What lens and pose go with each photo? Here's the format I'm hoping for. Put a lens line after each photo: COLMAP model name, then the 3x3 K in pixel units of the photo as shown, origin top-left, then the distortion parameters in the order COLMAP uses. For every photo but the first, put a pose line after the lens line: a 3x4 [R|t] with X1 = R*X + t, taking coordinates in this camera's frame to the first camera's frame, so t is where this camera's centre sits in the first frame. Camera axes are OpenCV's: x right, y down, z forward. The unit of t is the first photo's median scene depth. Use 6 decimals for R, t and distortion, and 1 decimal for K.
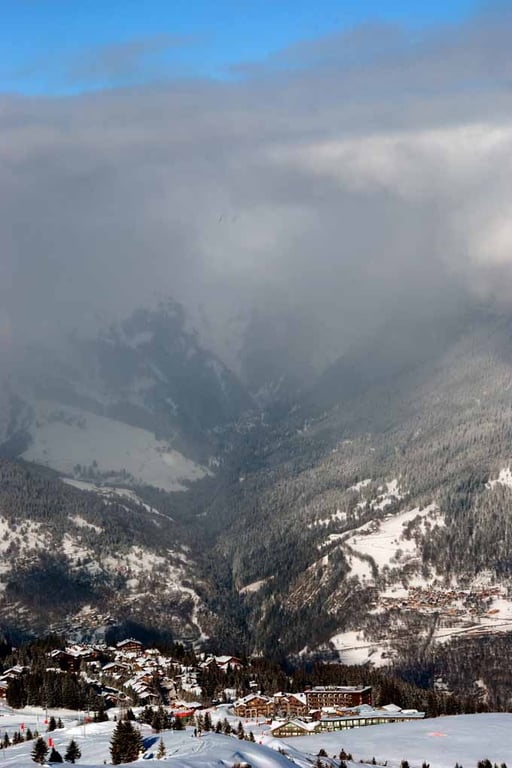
lens RADIAL K [[1479.2, 0, 250.4], [0, 1479.2, 401.3], [0, 0, 1]] dist [0.373167, 0.000000]
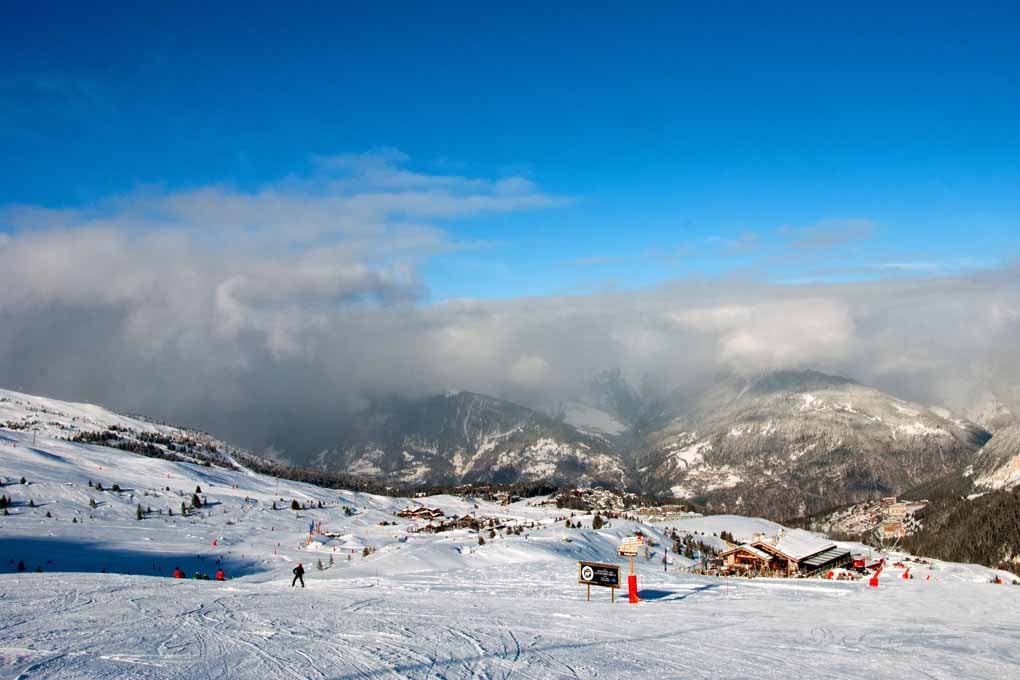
lens RADIAL K [[1964.5, 0, 520.4], [0, 1964.5, 361.1], [0, 0, 1]] dist [0.373167, 0.000000]
pose [[0.993145, 0.014926, -0.115933, 0.199982], [-0.022128, 0.997887, -0.061084, 0.152796], [0.114776, 0.063231, 0.991377, -2.729565]]
